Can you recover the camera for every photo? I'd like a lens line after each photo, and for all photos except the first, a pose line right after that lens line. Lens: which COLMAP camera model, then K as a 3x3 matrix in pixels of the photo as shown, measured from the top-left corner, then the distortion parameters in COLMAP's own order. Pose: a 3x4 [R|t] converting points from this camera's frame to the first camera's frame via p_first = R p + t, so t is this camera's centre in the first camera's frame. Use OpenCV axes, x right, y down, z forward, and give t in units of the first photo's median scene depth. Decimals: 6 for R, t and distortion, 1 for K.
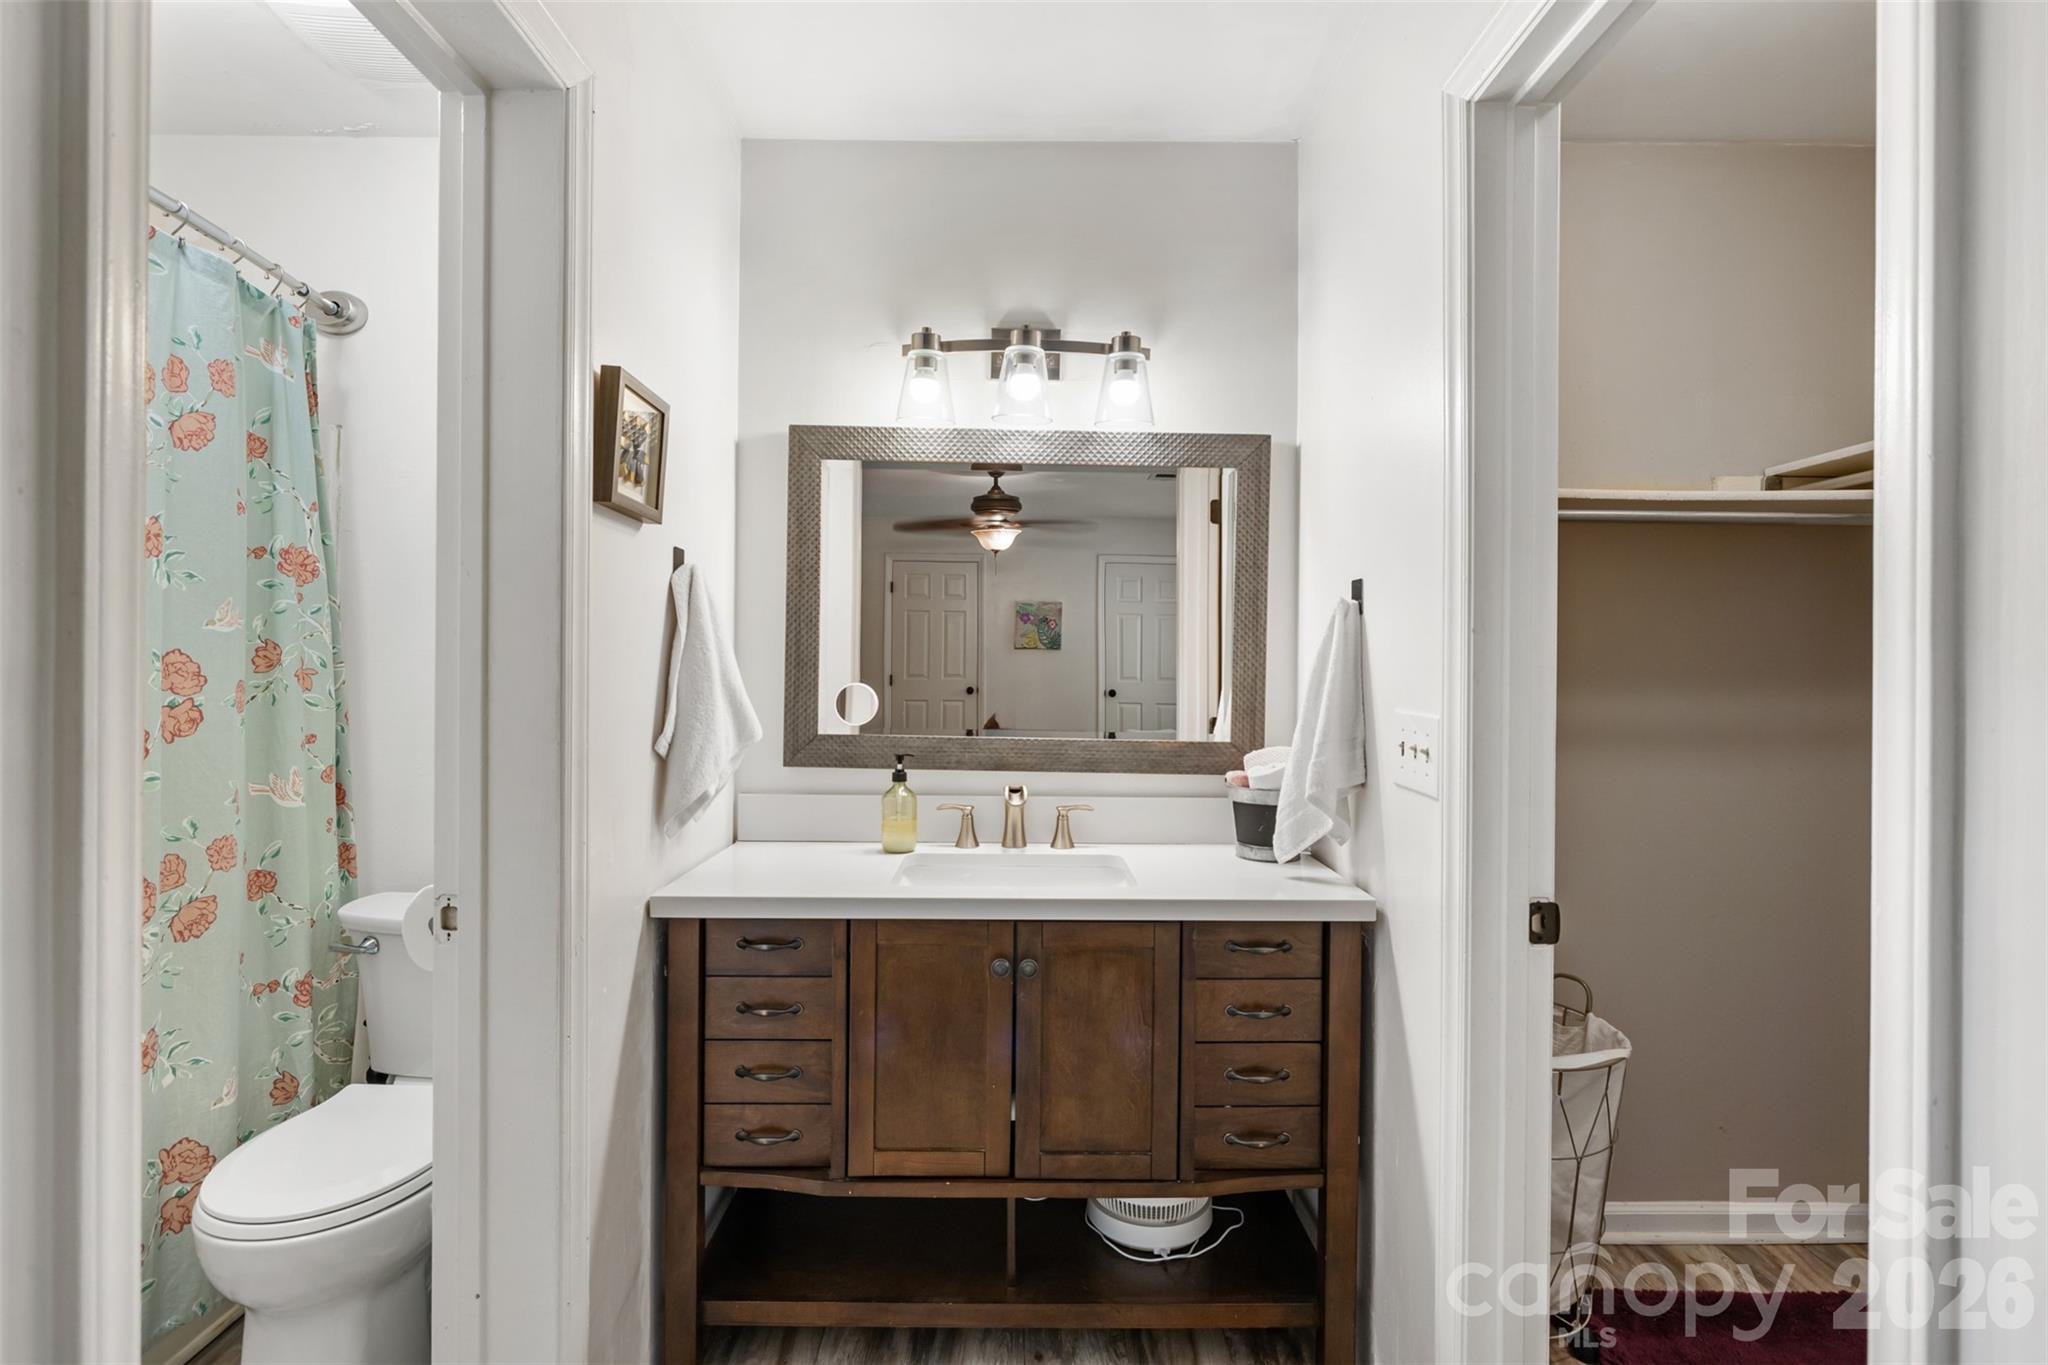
lens RADIAL K [[970.8, 0, 1036.4], [0, 970.8, 670.7], [0, 0, 1]] dist [-0.002062, -0.000429]
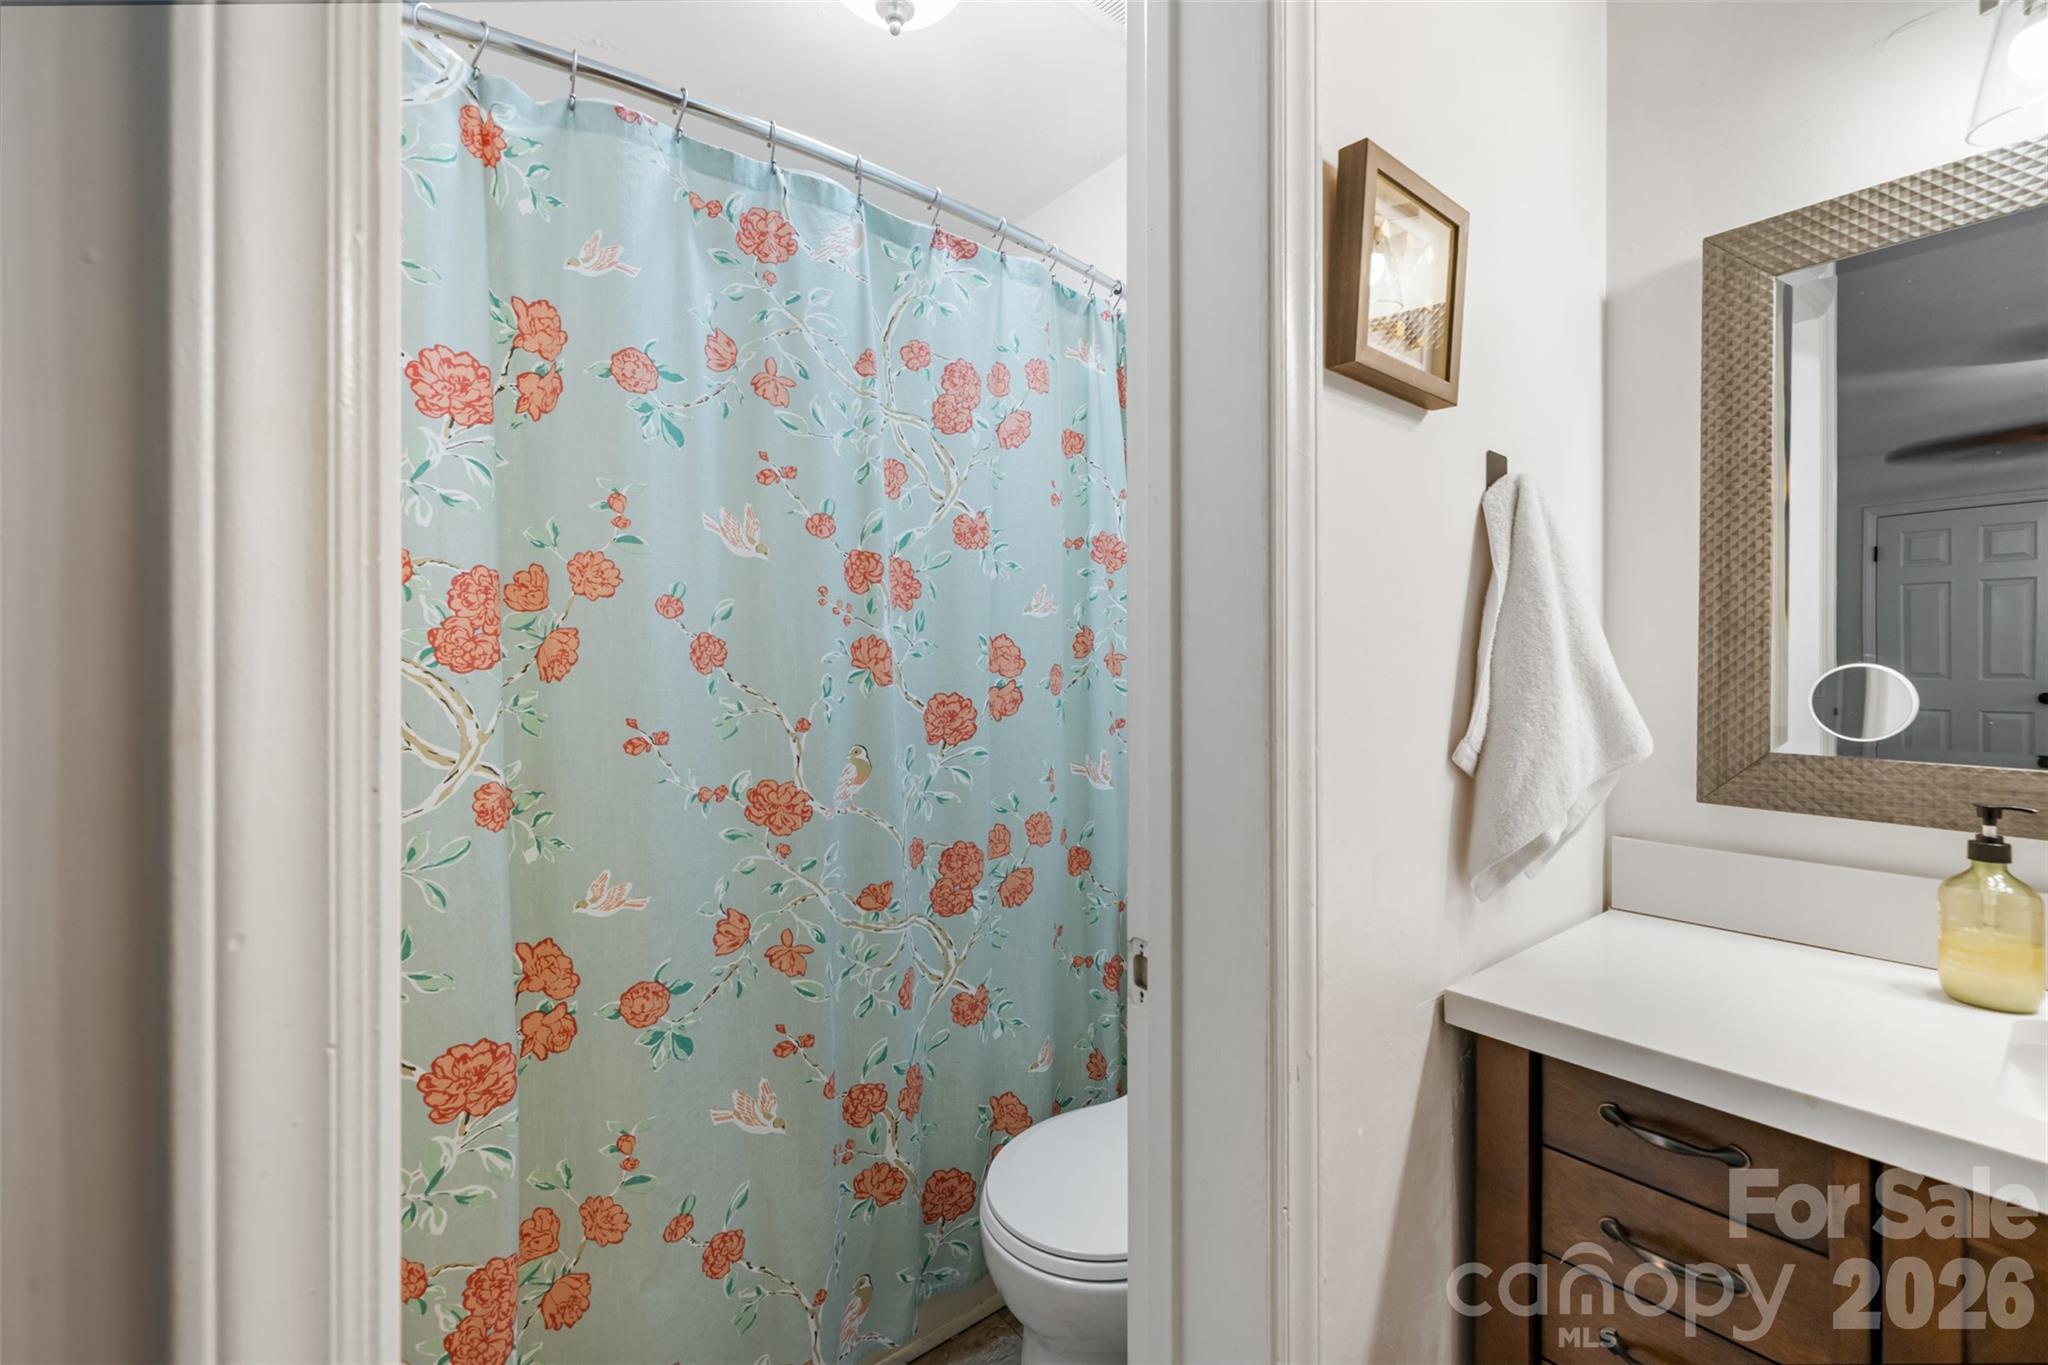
lens RADIAL K [[855.1, 0, 1024.1], [0, 855.1, 668.5], [0, 0, 1]] dist [0.001089, 0.000129]
pose [[0.607737, -0.009669, -0.794079, -0.110928], [0.001427, 0.999938, -0.011084, 0.024971], [0.794137, 0.005603, 0.607713, 0.416200]]
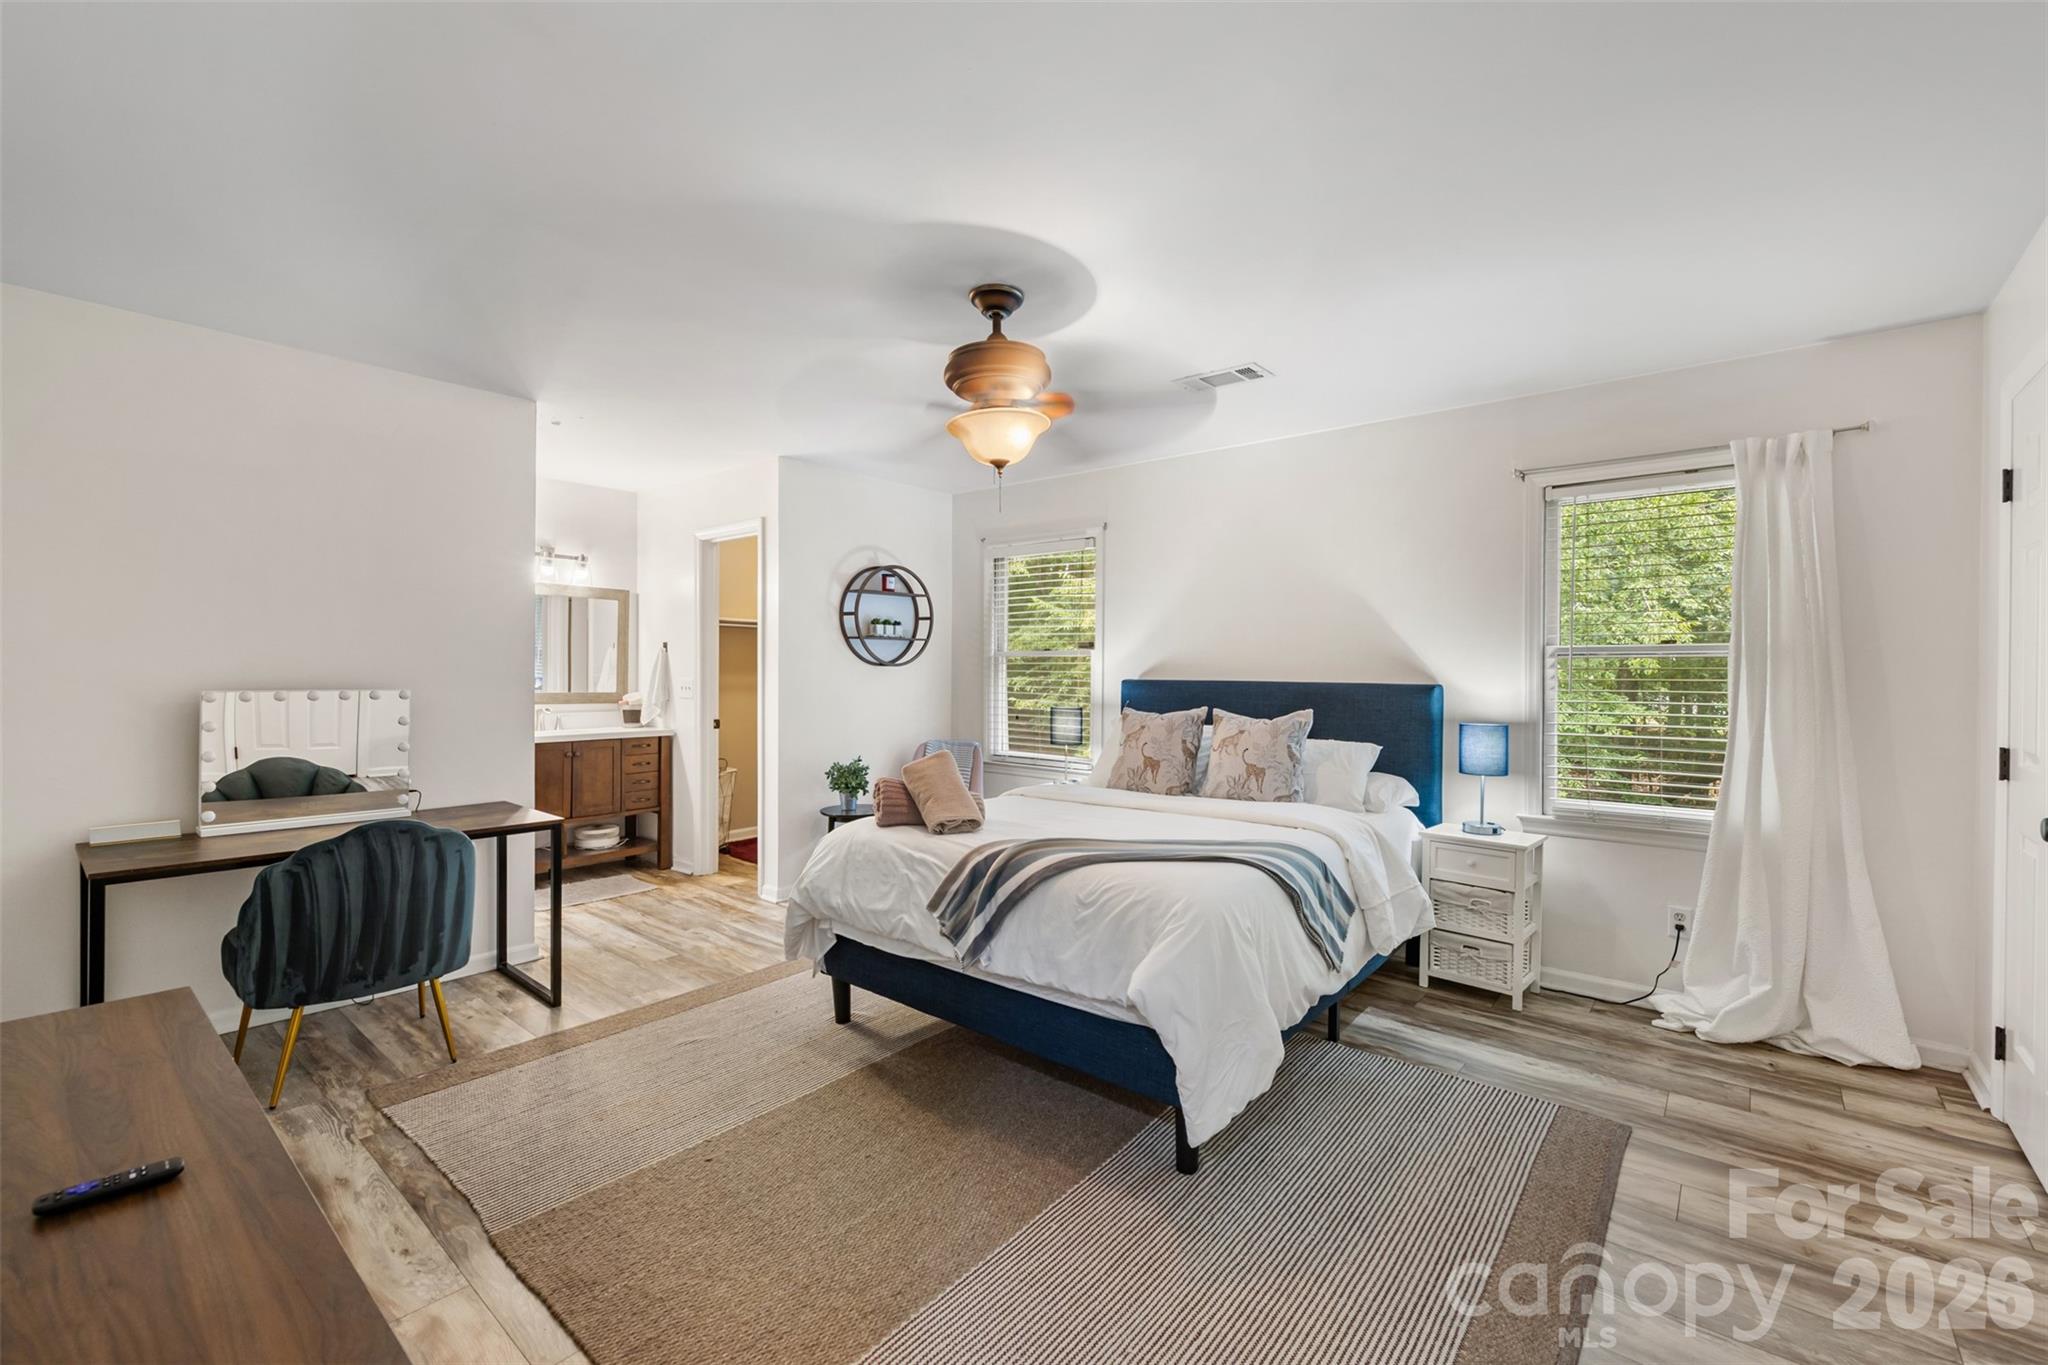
lens RADIAL K [[855.1, 0, 1024.1], [0, 855.1, 668.5], [0, 0, 1]] dist [0.001089, 0.000129]
pose [[0.665858, -0.001701, 0.746076, -1.157709], [0.004440, 0.999989, -0.001683, 0.012794], [-0.746065, 0.004433, 0.665858, -2.108264]]
